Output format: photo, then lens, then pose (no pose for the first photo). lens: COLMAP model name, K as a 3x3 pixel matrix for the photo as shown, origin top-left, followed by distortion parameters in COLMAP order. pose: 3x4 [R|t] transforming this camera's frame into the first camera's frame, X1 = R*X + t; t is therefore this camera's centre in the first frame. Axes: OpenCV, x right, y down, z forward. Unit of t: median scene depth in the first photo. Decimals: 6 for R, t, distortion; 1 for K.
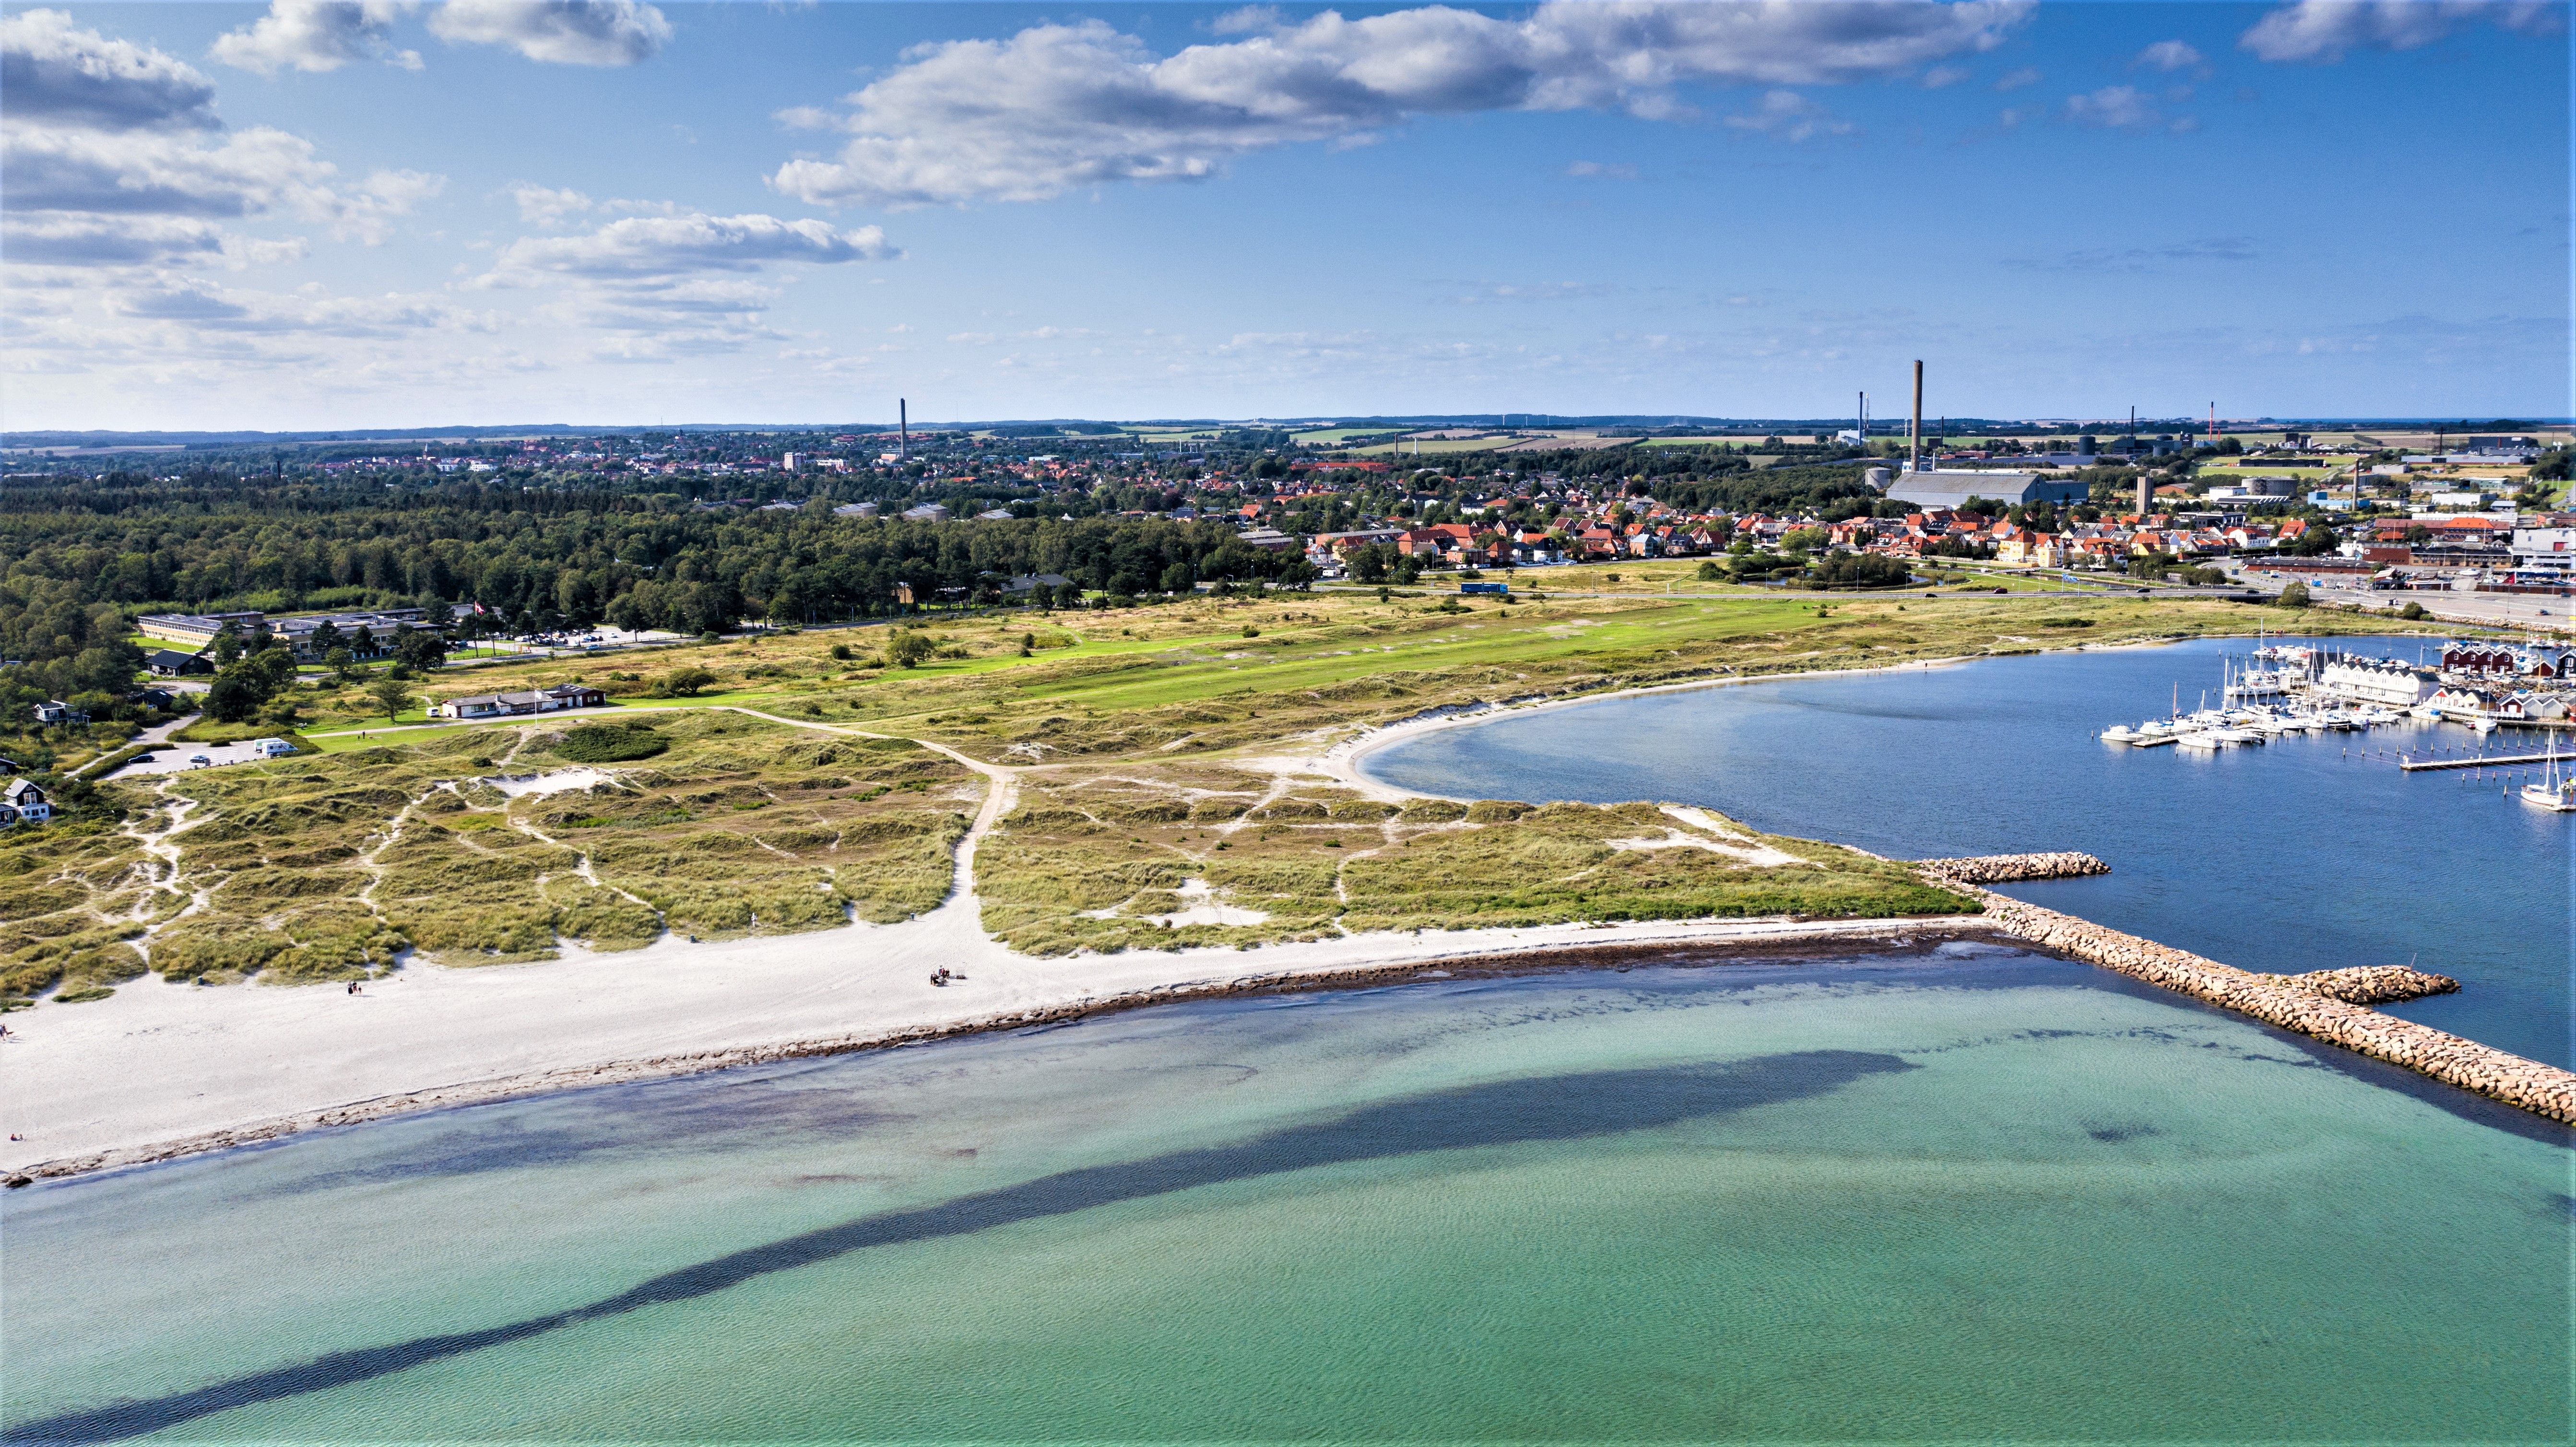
lens RADIAL K [[2234.7, 0, 1288.0], [0, 2234.7, 723.5], [0, 0, 1]] dist [-0.036161, -0.001515]
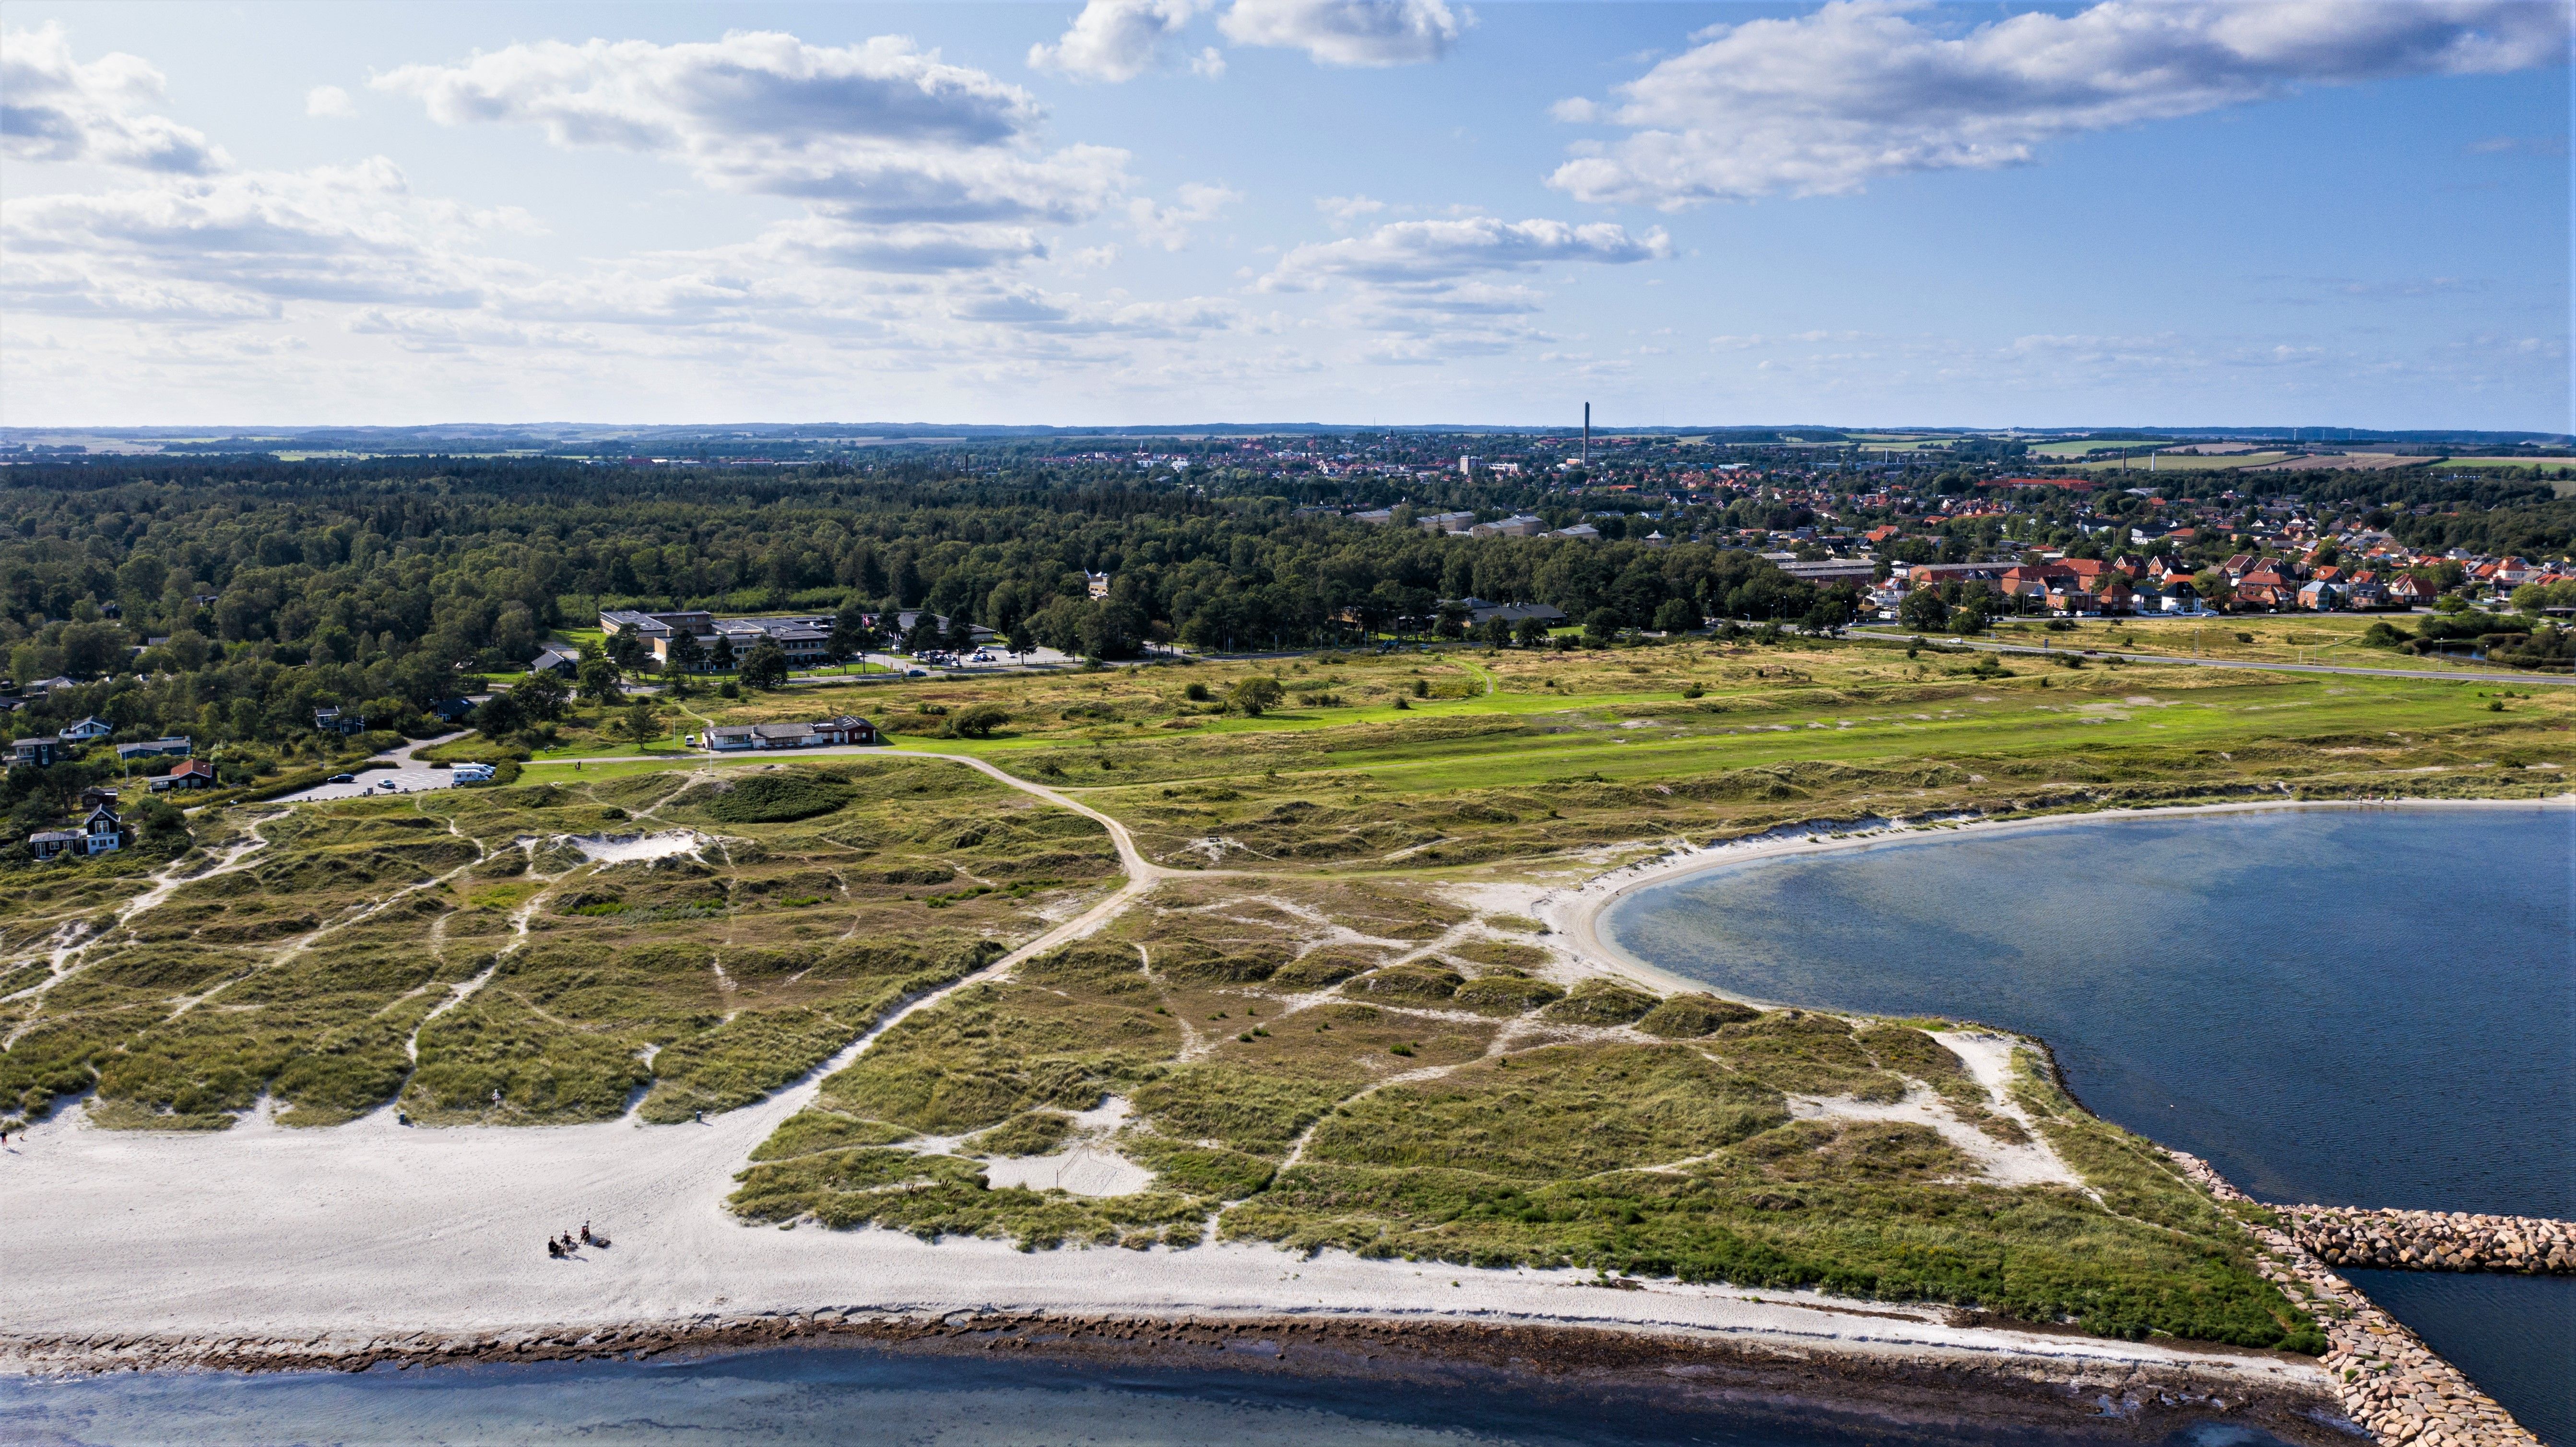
lens RADIAL K [[2234.7, 0, 1288.0], [0, 2234.7, 723.5], [0, 0, 1]] dist [-0.036161, -0.001515]
pose [[0.936930, 0.057193, -0.344805, 0.092821], [-0.057870, 0.998289, 0.008337, -0.020880], [0.344692, 0.012143, 0.938637, 0.150741]]
